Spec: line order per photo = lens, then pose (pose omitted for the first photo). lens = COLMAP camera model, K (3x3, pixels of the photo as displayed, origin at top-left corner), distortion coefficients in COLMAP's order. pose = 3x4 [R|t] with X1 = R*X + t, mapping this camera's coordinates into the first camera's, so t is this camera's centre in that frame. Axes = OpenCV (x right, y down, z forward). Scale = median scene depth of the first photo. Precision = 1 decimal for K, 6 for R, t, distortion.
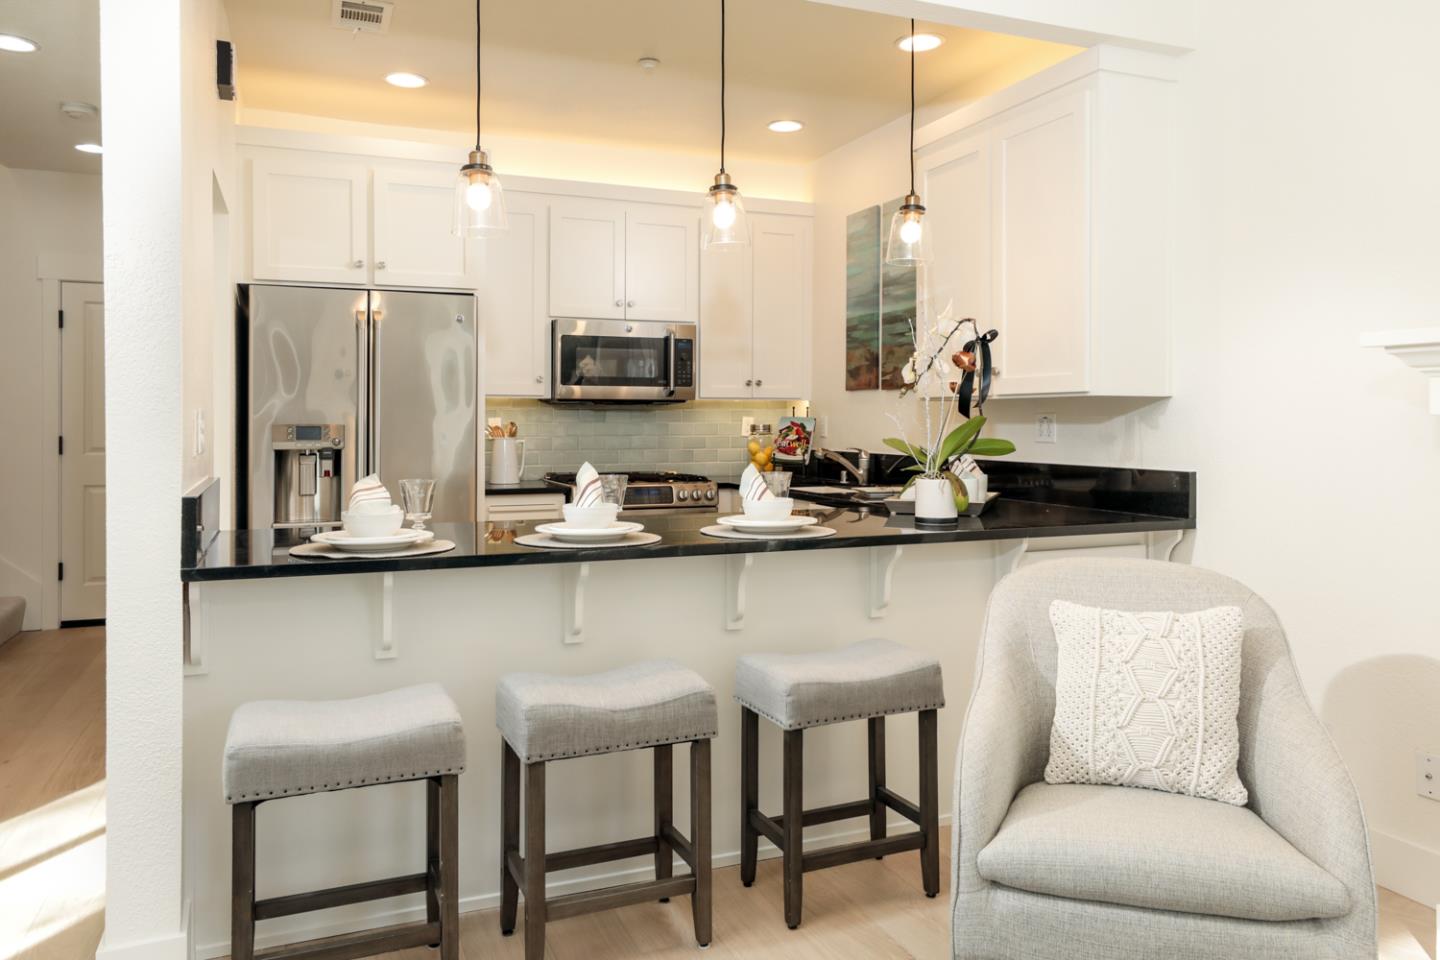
lens RADIAL K [[1086.9, 0, 682.4], [0, 1086.9, 433.1], [0, 0, 1]] dist [0.023200, -0.002964]
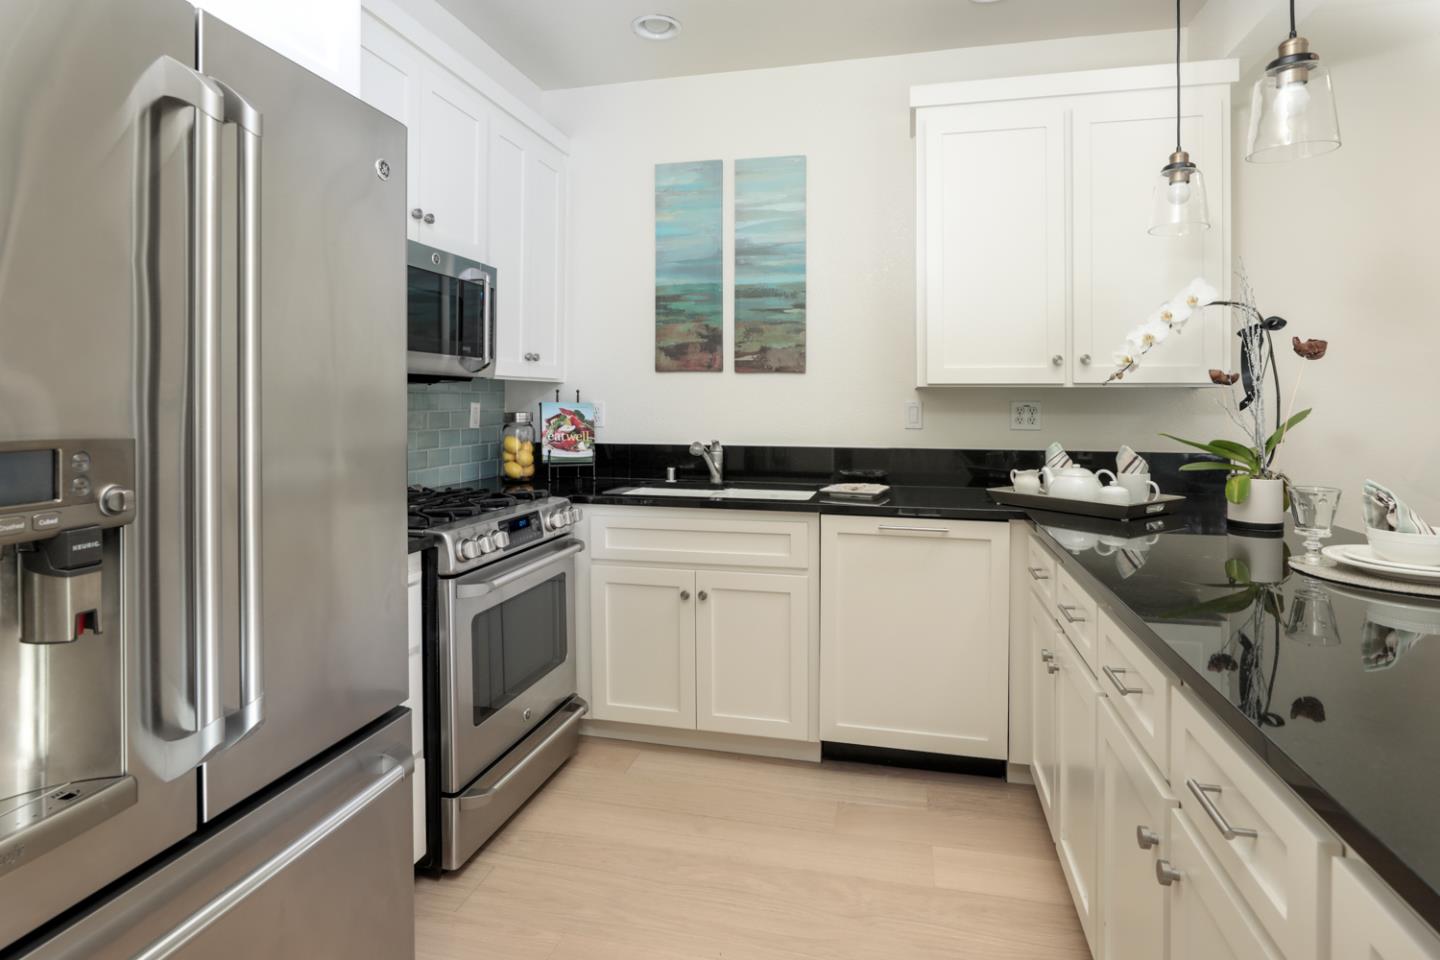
lens RADIAL K [[703.0, 0, 622.4], [0, 703.0, 401.2], [0, 0, 1]] dist [-0.018865, 0.008156]
pose [[0.535621, -0.003677, 0.844450, -0.343066], [0.007566, 0.999971, -0.000446, -0.017108], [-0.844424, 0.006628, 0.535634, 0.779802]]
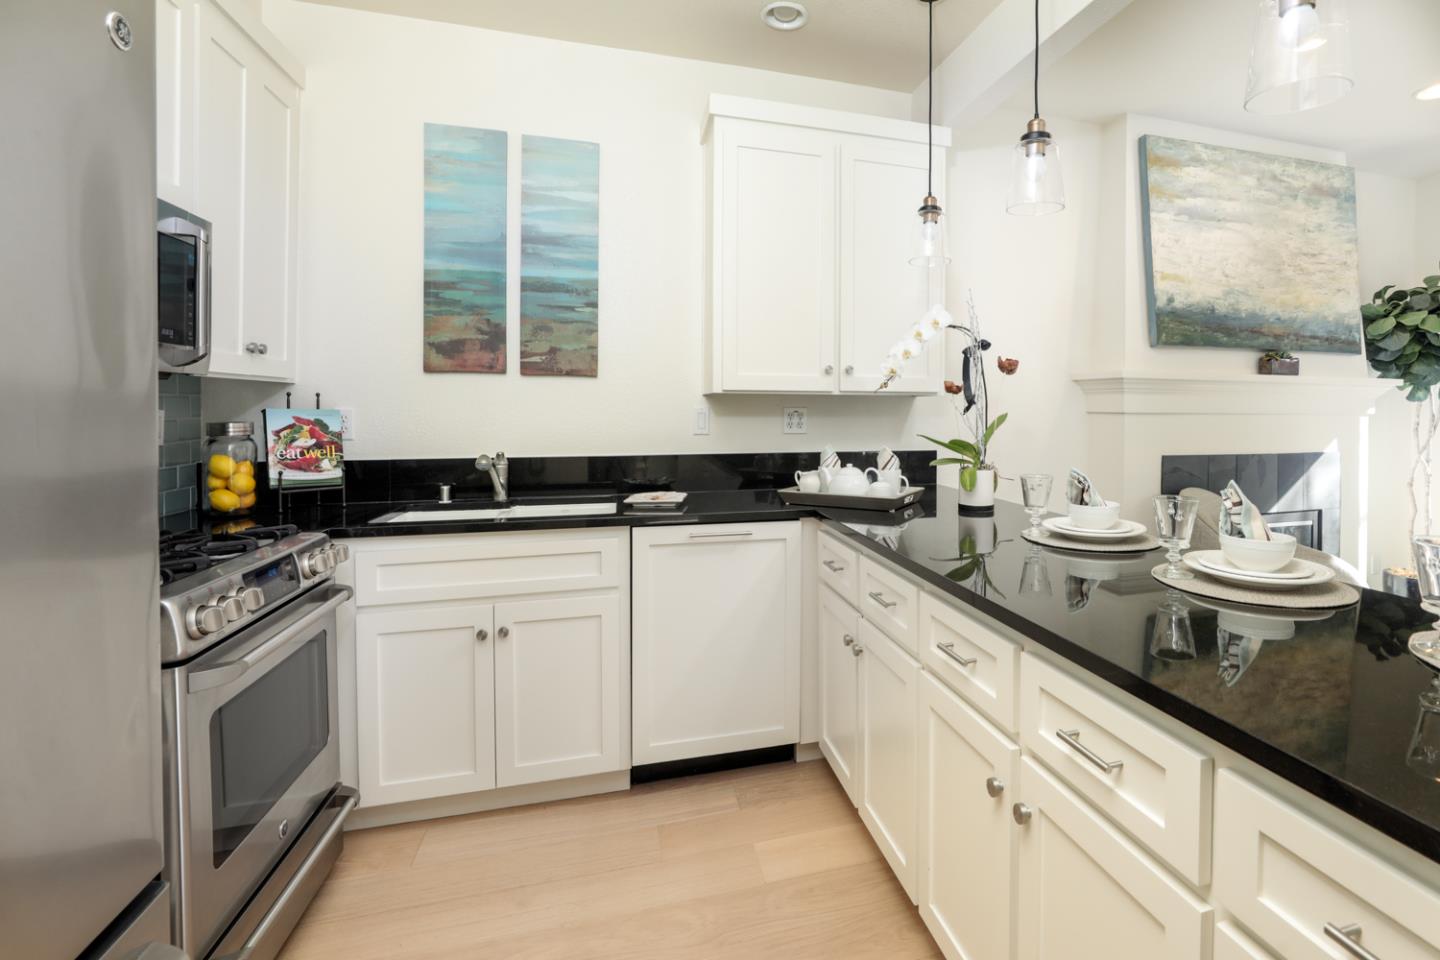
lens RADIAL K [[731.8, 0, 724.0], [0, 731.8, 412.9], [0, 0, 1]] dist [-0.023326, 0.007400]
pose [[0.027219, -0.010783, 0.999571, -0.334079], [0.006502, 0.999923, 0.010610, -0.017252], [-0.999608, 0.006210, 0.027287, 0.847378]]
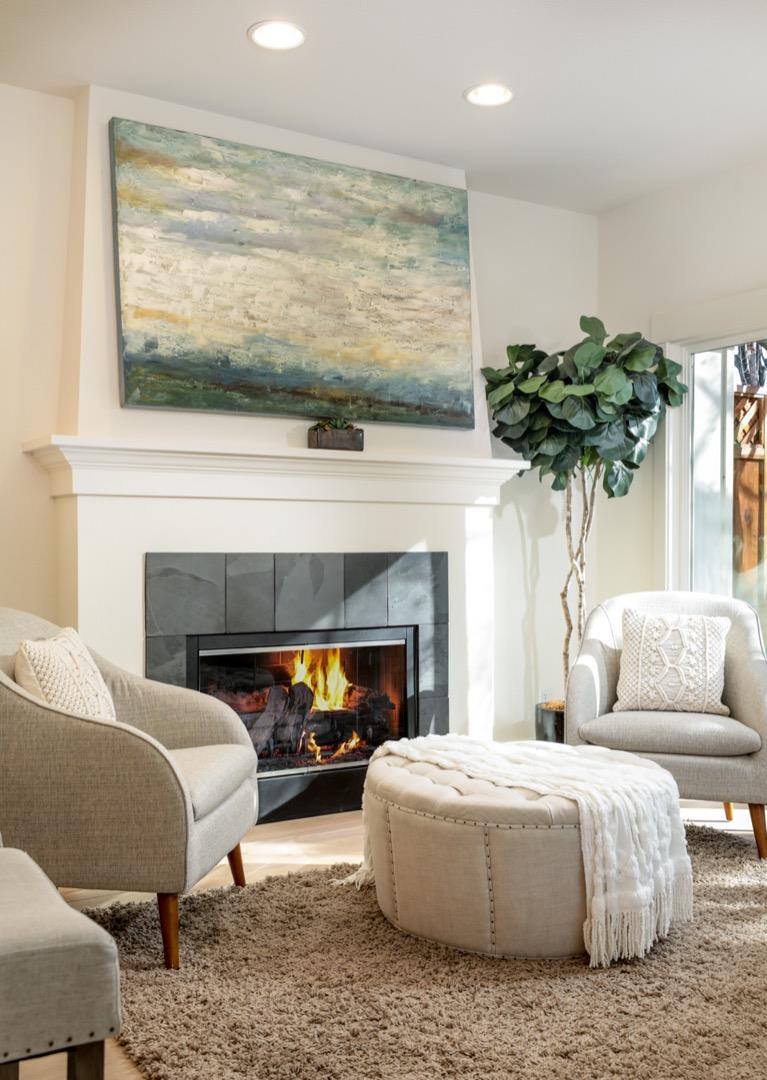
lens RADIAL K [[1031.2, 0, 351.1], [0, 1031.2, 535.2], [0, 0, 1]] dist [0.026804, 0.000000]
pose [[-0.189417, -0.012715, 0.981814, -0.380580], [0.002418, 0.999907, 0.013416, 0.011154], [-0.981894, 0.004915, -0.189369, 0.446677]]
